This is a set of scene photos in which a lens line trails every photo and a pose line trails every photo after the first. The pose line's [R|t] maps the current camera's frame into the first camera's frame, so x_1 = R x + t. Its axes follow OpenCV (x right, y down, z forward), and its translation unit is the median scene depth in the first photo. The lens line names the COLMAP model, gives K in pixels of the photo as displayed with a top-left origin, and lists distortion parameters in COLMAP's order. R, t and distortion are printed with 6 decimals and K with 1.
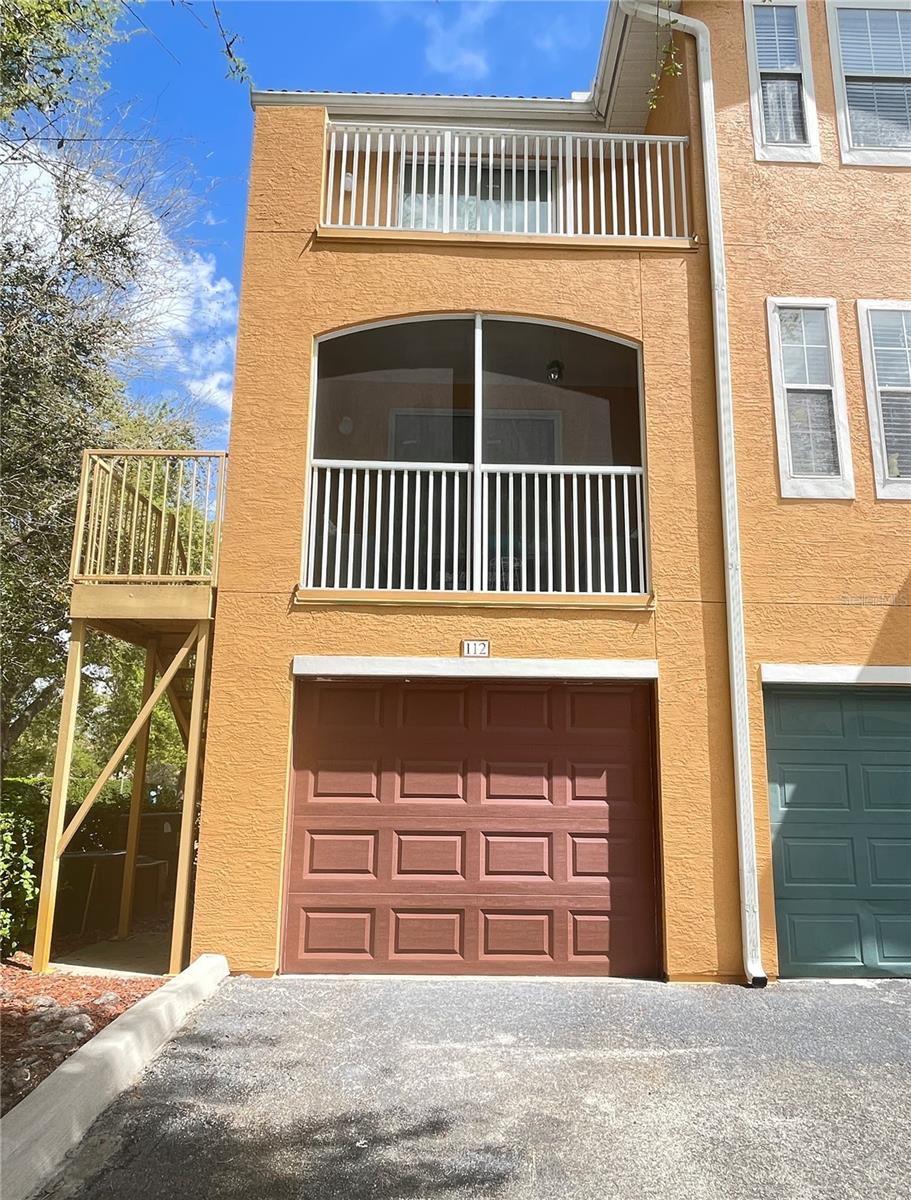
lens RADIAL K [[805.5, 0, 453.8], [0, 805.5, 605.3], [0, 0, 1]] dist [0.011212, -0.020173]
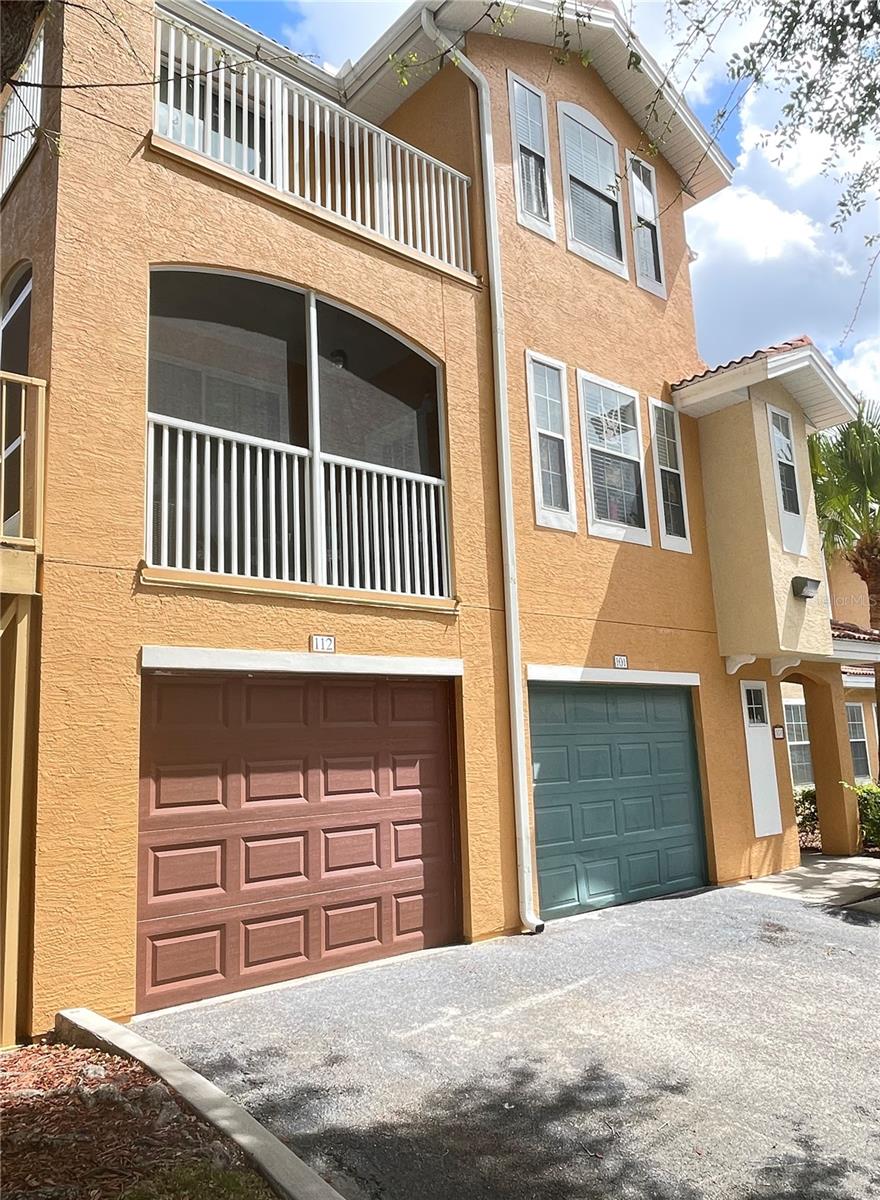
lens RADIAL K [[884.2, 0, 445.1], [0, 884.2, 596.0], [0, 0, 1]] dist [0.019741, -0.041417]
pose [[0.767356, 0.068268, 0.637577, -0.544235], [-0.086345, 0.996262, -0.002754, -0.013867], [-0.635382, -0.052938, 0.770382, 0.079282]]
